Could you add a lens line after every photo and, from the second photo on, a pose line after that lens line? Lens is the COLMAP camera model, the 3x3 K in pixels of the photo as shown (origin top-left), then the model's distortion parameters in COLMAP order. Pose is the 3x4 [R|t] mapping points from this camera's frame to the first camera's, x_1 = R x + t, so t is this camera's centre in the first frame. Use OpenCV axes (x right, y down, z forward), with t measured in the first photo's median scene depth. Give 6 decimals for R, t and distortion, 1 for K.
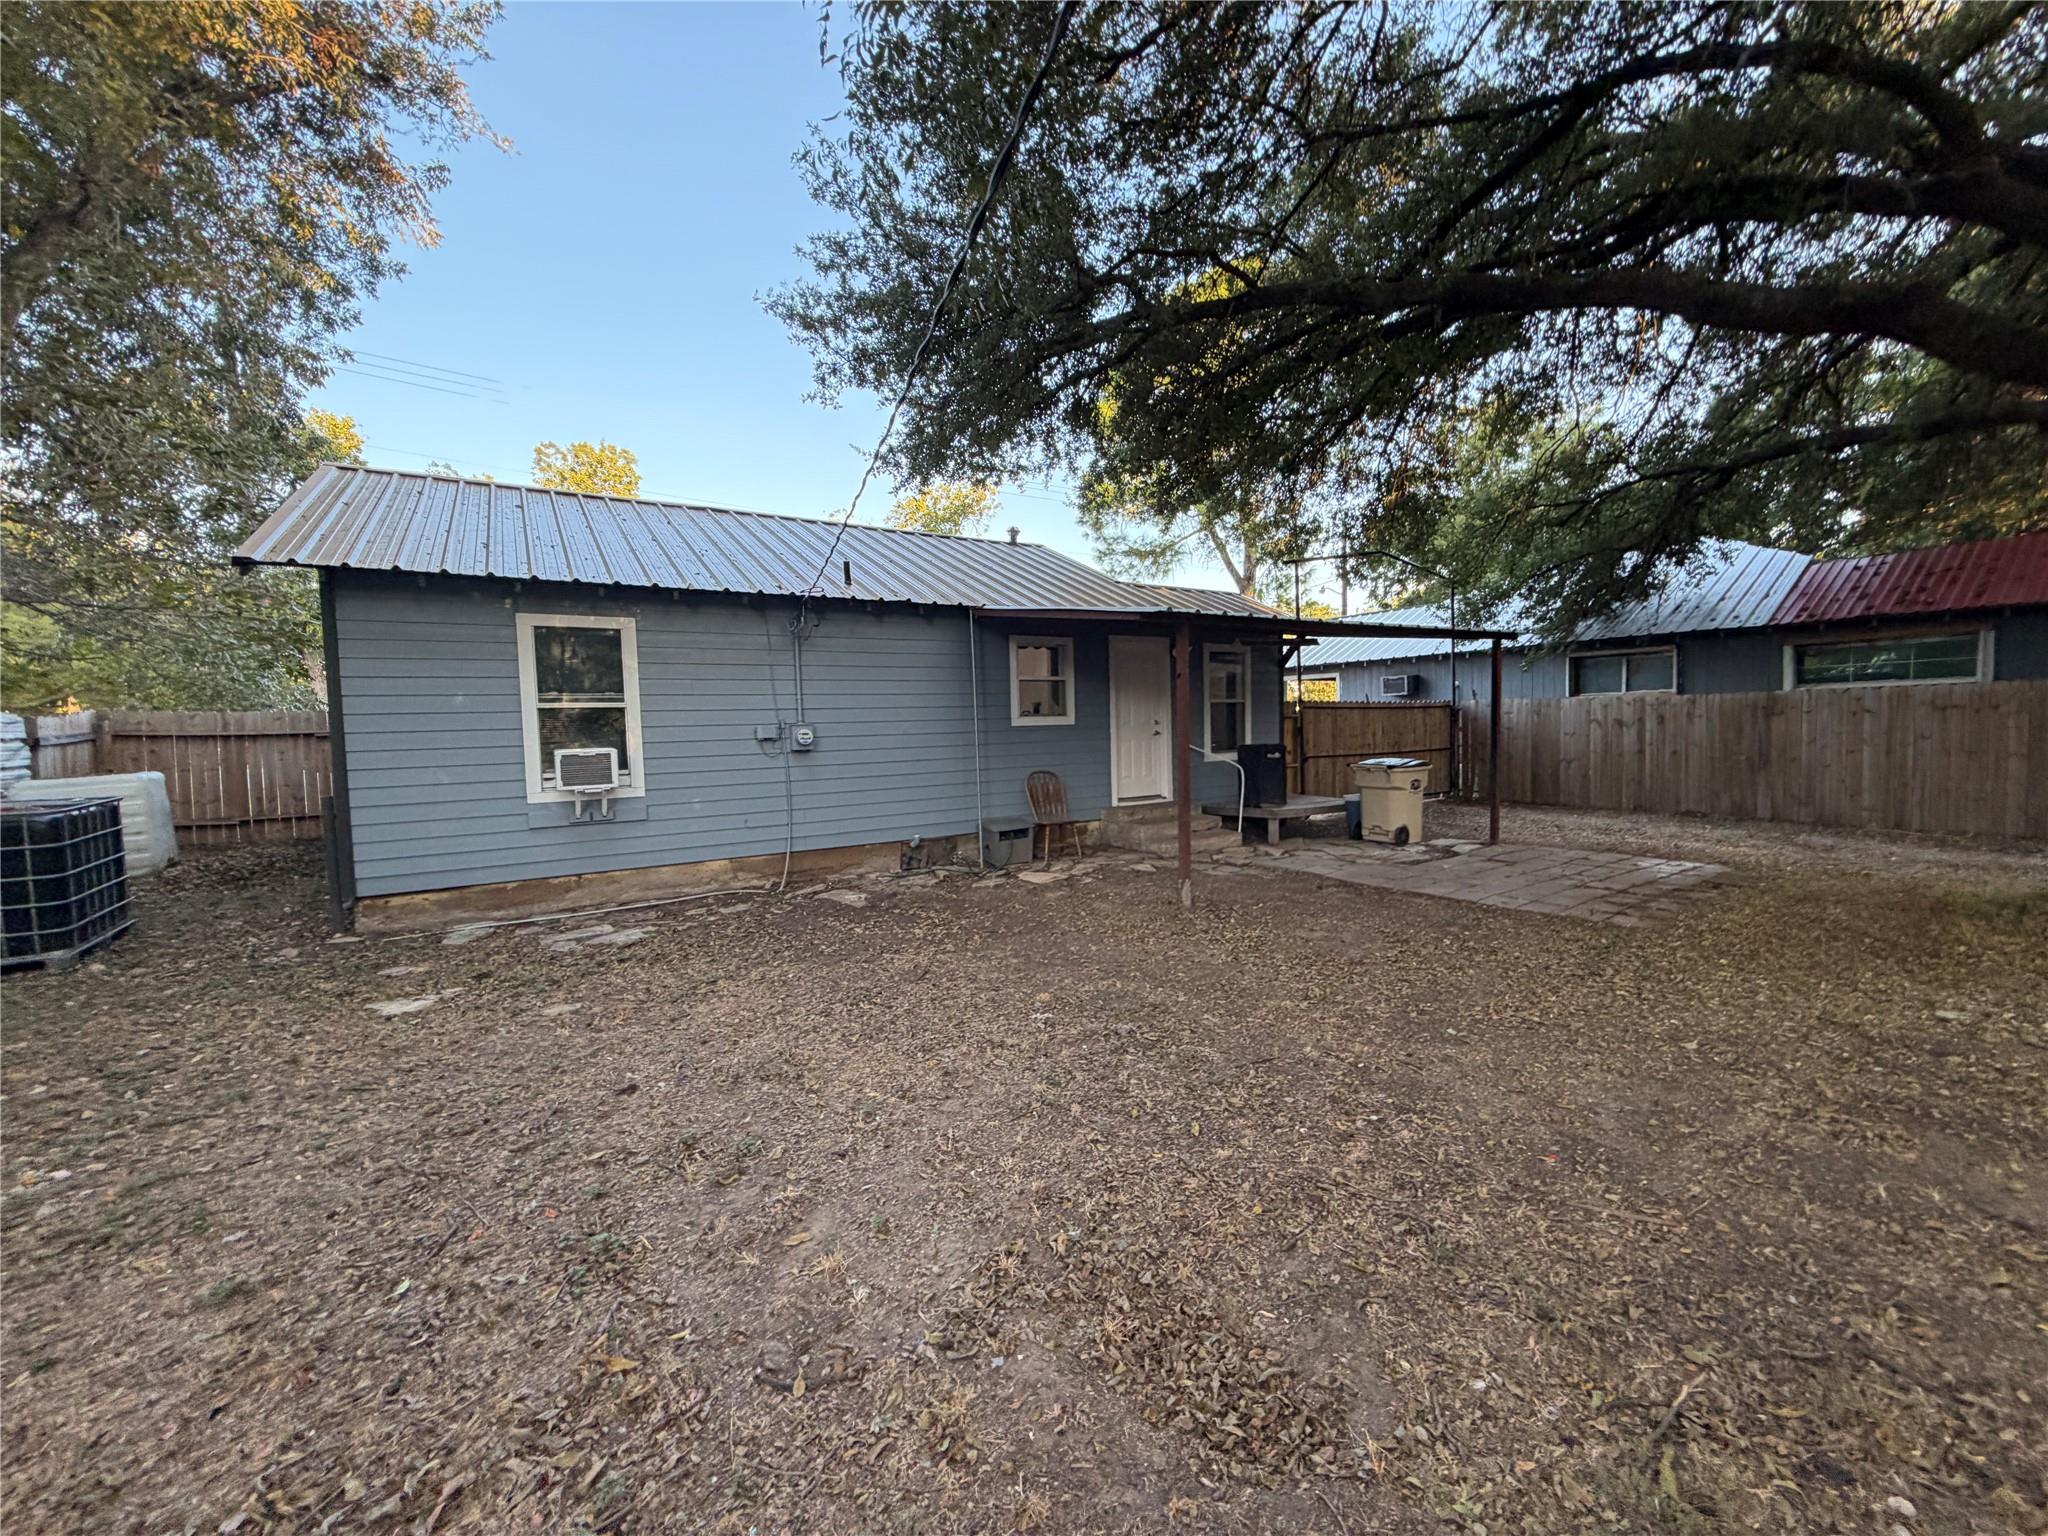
lens RADIAL K [[813.4, 0, 1018.5], [0, 813.4, 770.7], [0, 0, 1]] dist [-0.000399, 0.000155]
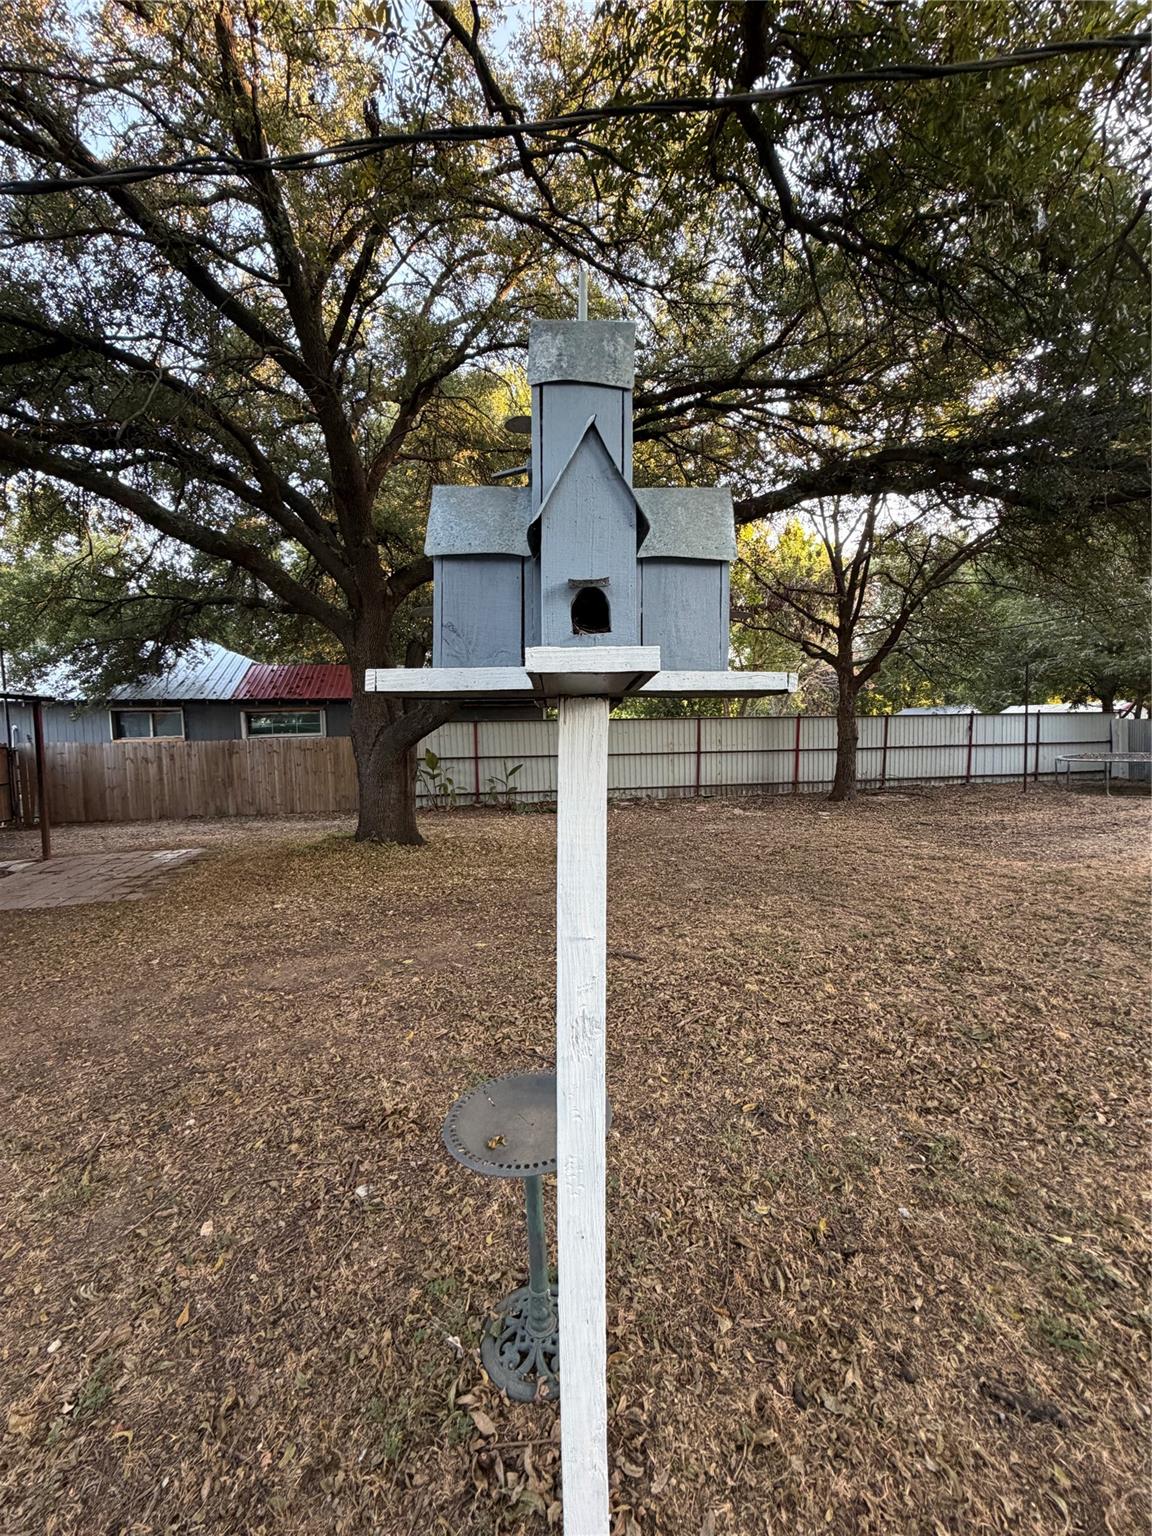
lens RADIAL K [[610.1, 0, 573.2], [0, 610.1, 764.0], [0, 0, 1]] dist [-0.000399, 0.000155]
pose [[0.345909, -0.033201, 0.937681, -0.028854], [0.067814, 0.997645, 0.010308, -0.014462], [-0.935814, 0.060022, 0.347345, -0.131213]]
